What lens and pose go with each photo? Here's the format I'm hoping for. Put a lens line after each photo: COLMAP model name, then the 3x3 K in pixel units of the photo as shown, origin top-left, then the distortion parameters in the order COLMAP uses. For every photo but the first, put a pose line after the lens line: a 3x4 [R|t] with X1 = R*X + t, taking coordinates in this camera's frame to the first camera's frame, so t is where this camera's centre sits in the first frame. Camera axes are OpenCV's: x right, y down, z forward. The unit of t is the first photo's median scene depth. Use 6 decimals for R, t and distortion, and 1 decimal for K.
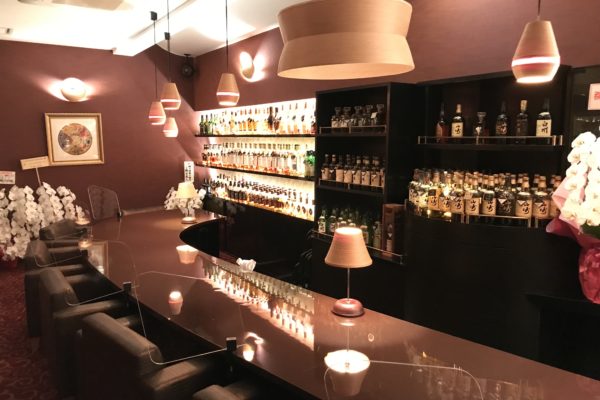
lens RADIAL K [[494.4, 0, 311.3], [0, 494.4, 190.9], [0, 0, 1]] dist [0.030255, -0.044182]
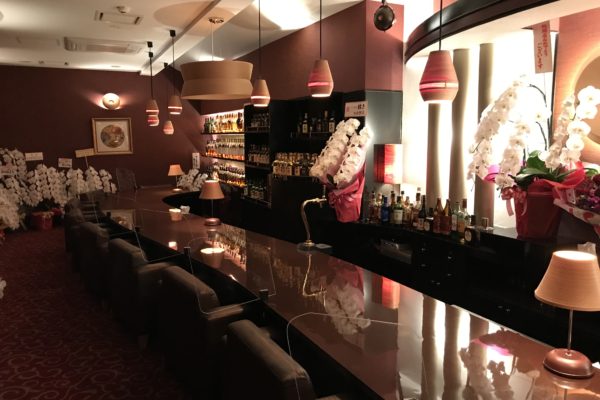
lens RADIAL K [[494.4, 0, 304.5], [0, 494.4, 188.1], [0, 0, 1]] dist [0.030255, -0.044182]
pose [[0.990255, 0.010572, -0.138865, 0.280525], [-0.011057, 0.999935, -0.002723, 0.043278], [0.138828, 0.004232, 0.990308, -0.340751]]
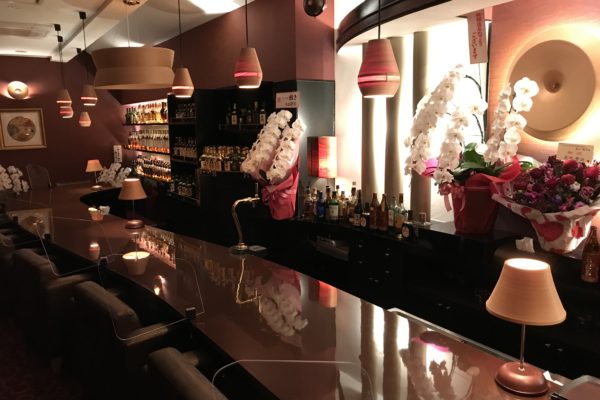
lens RADIAL K [[494.4, 0, 302.6], [0, 494.4, 194.9], [0, 0, 1]] dist [0.030255, -0.044182]
pose [[0.999871, -0.014092, -0.007712, 0.277766], [0.014361, 0.999247, 0.036041, 0.032003], [0.007199, -0.036147, 0.999321, -0.304048]]
